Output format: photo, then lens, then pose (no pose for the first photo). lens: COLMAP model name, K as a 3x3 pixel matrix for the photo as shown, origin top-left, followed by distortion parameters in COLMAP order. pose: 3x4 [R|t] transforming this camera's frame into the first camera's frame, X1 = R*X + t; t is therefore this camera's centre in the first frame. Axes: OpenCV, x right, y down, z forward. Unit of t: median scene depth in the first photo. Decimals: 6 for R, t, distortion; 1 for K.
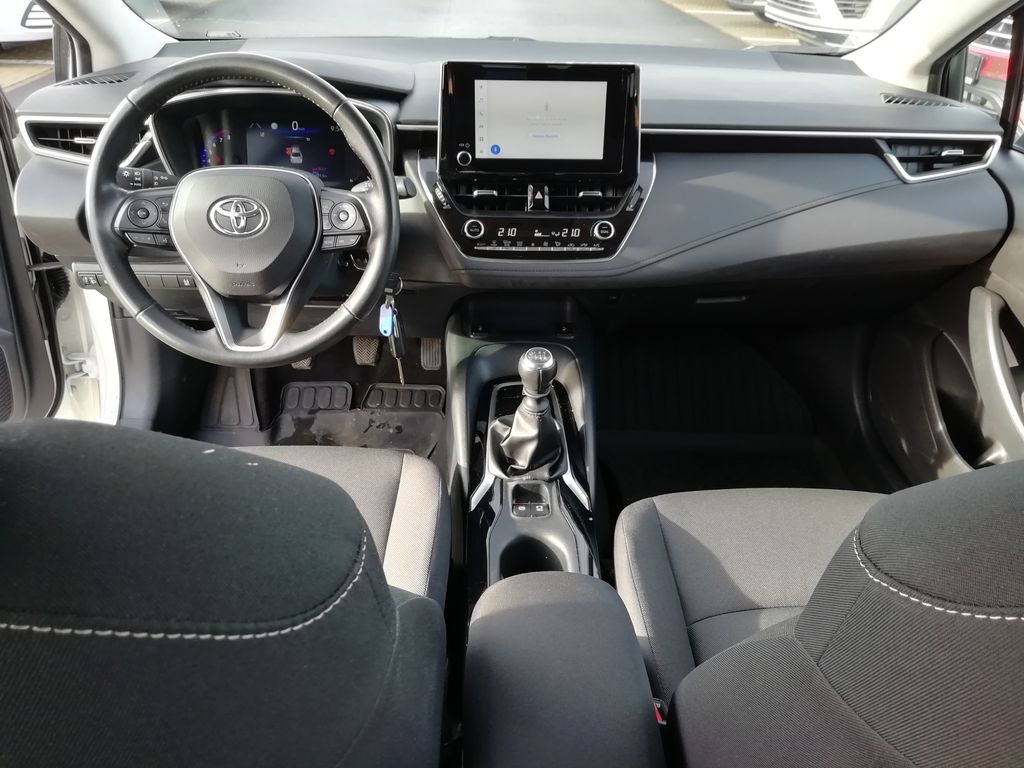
lens RADIAL K [[785.8, 0, 518.8], [0, 785.8, 384.5], [0, 0, 1]] dist [0.005084, 0.015617]
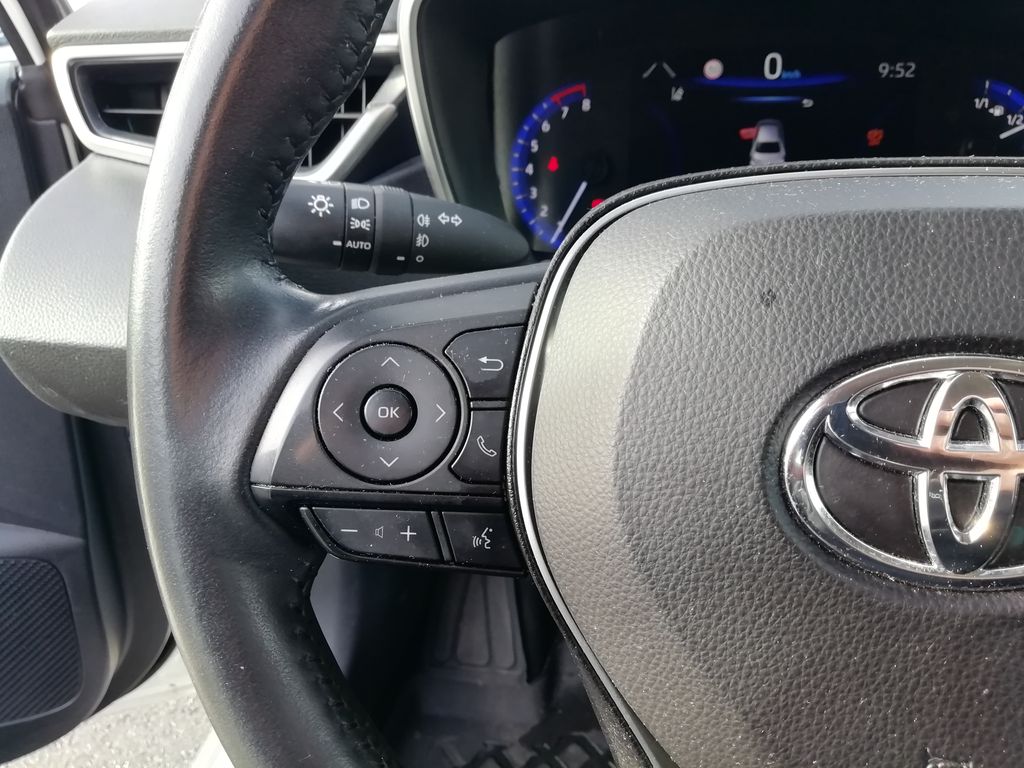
lens RADIAL K [[785.8, 0, 518.8], [0, 785.8, 384.5], [0, 0, 1]] dist [0.005084, 0.015617]
pose [[0.978082, 0.043026, -0.203725, -0.343110], [-0.049644, 0.998389, -0.027485, -0.185146], [0.202214, 0.036996, 0.978642, 0.689637]]
